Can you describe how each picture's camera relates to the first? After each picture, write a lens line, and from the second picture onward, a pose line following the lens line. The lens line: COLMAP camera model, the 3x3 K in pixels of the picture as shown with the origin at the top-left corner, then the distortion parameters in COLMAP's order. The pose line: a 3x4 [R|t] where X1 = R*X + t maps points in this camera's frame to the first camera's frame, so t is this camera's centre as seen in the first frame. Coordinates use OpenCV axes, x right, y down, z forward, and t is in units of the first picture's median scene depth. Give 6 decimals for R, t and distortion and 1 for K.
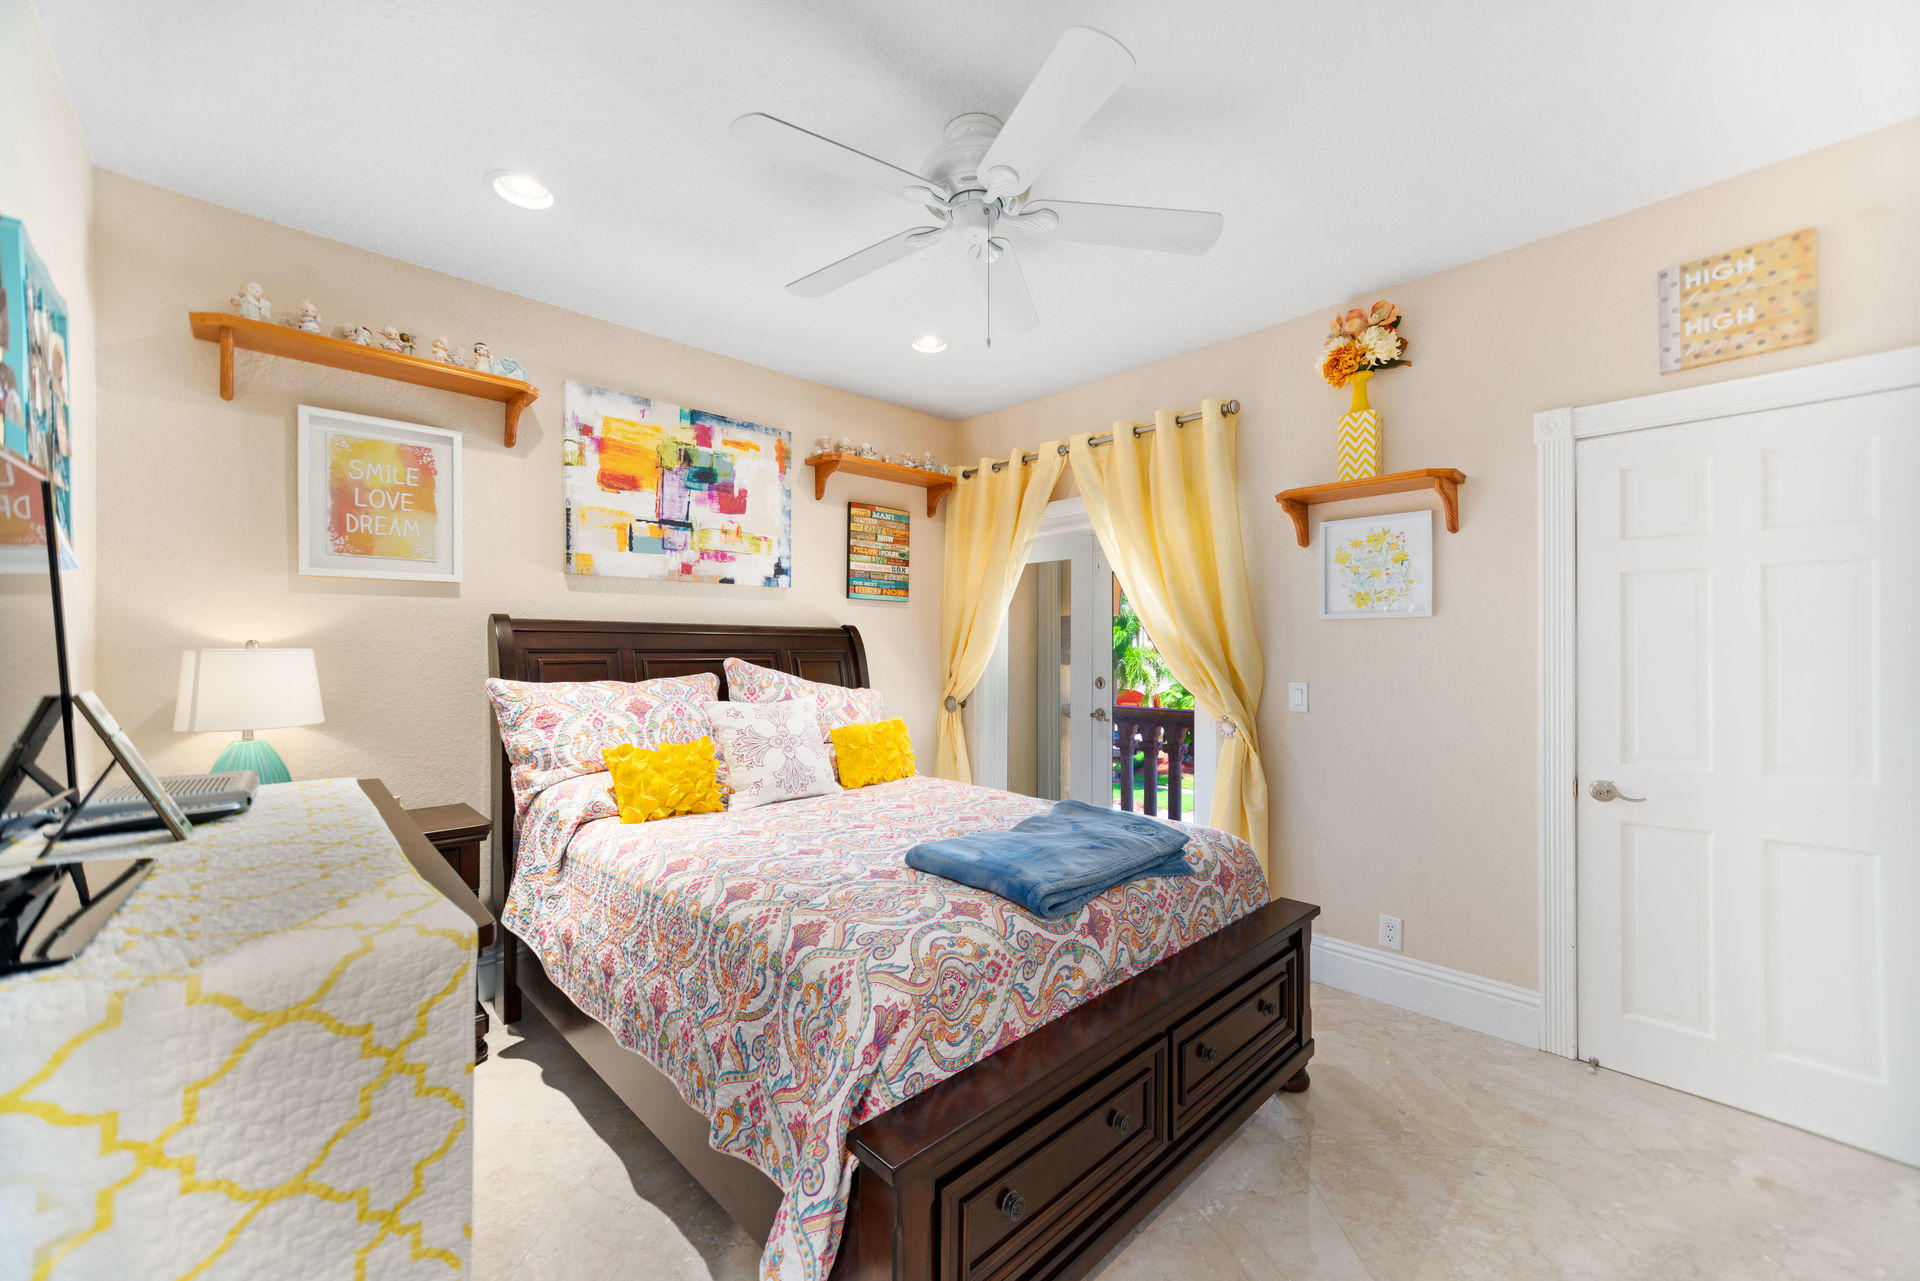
lens RADIAL K [[748.0, 0, 959.3], [0, 748.0, 645.6], [0, 0, 1]] dist [0.001434, 0.001567]
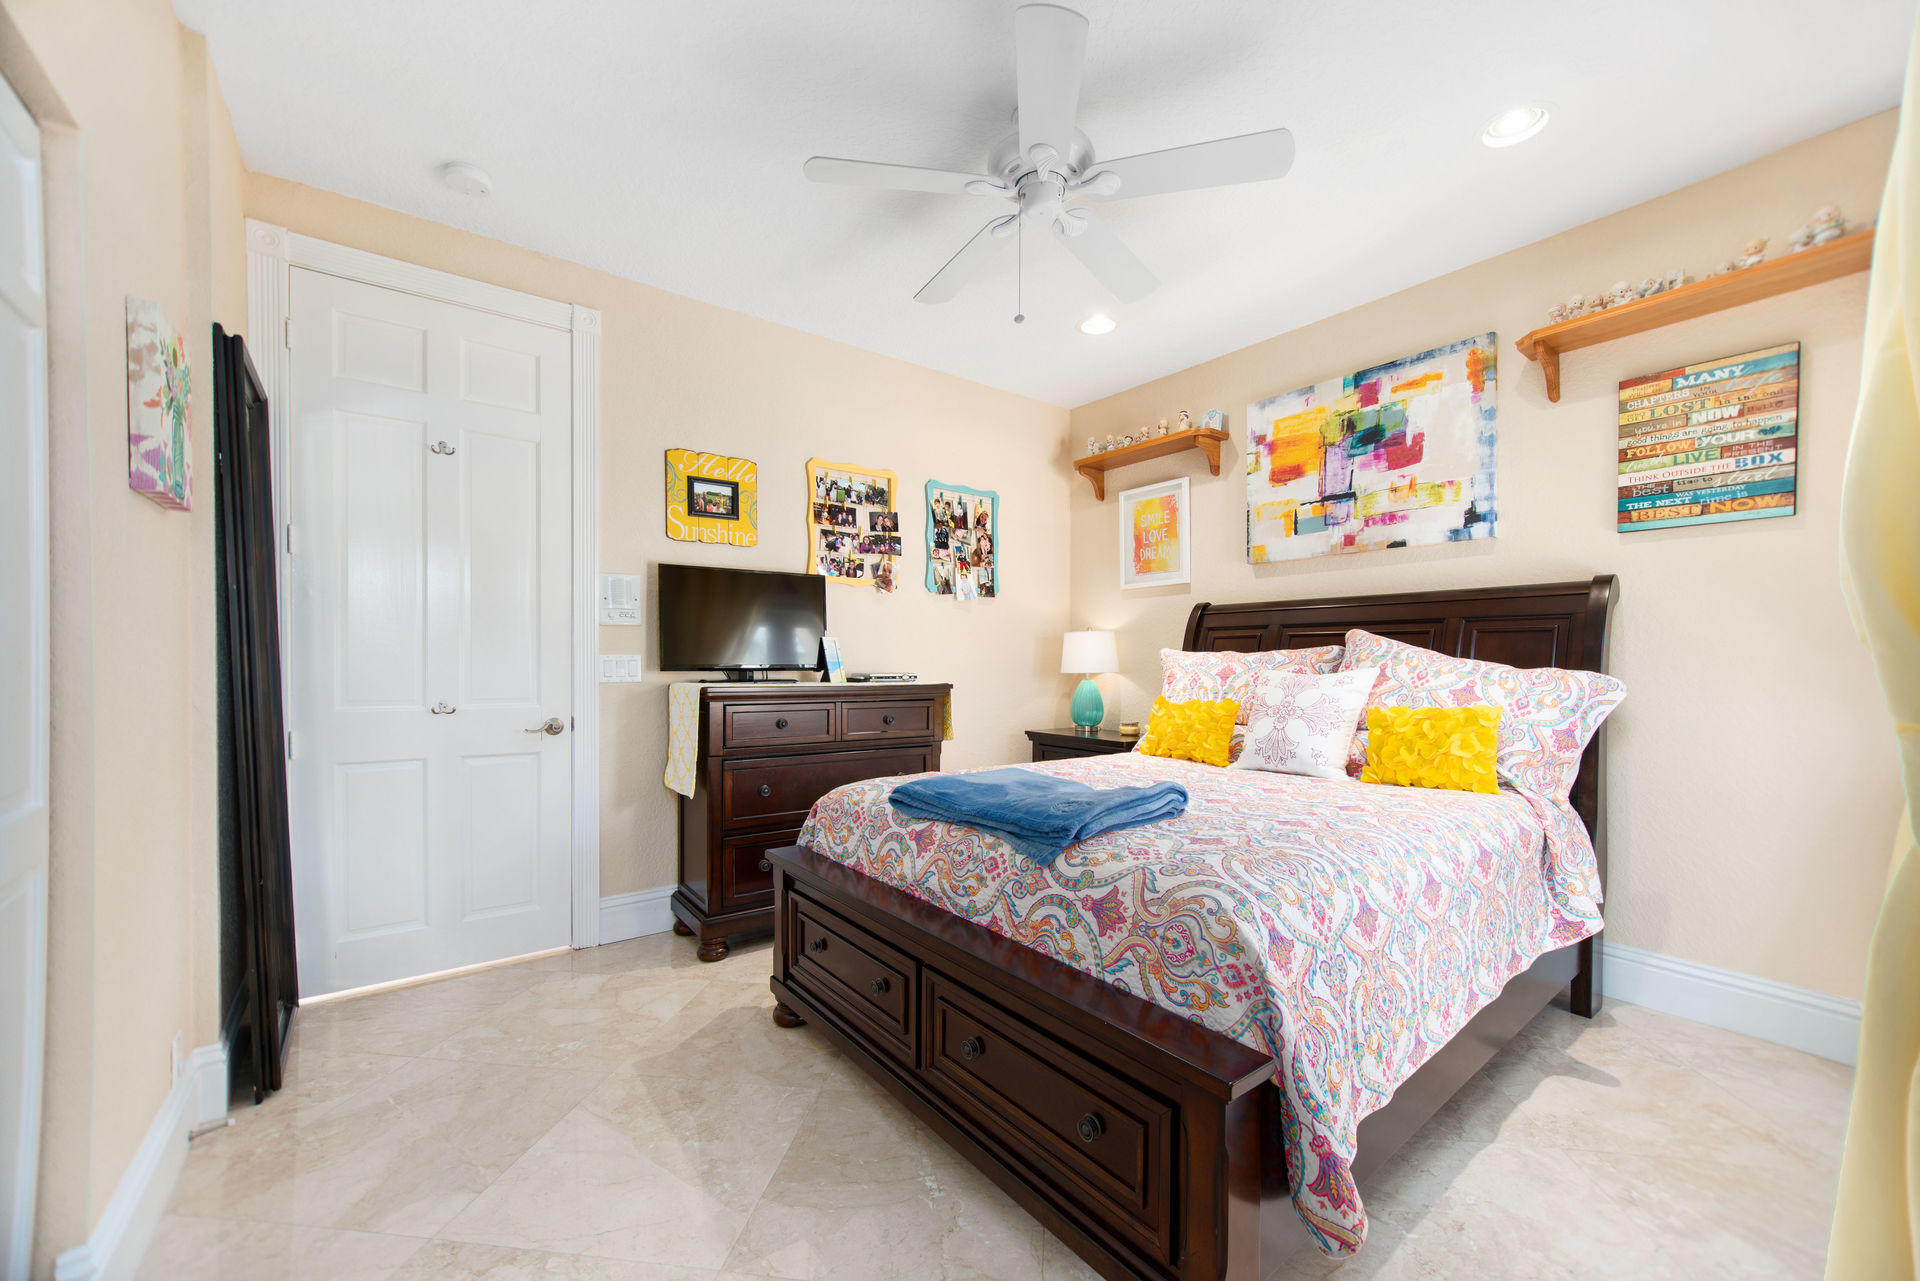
lens RADIAL K [[748.0, 0, 957.3], [0, 748.0, 671.4], [0, 0, 1]] dist [0.001434, 0.001567]
pose [[-0.115598, 0.012309, -0.993220, 0.669470], [0.002929, 0.999923, 0.012051, 0.055435], [0.993292, -0.001516, -0.115626, 0.609487]]
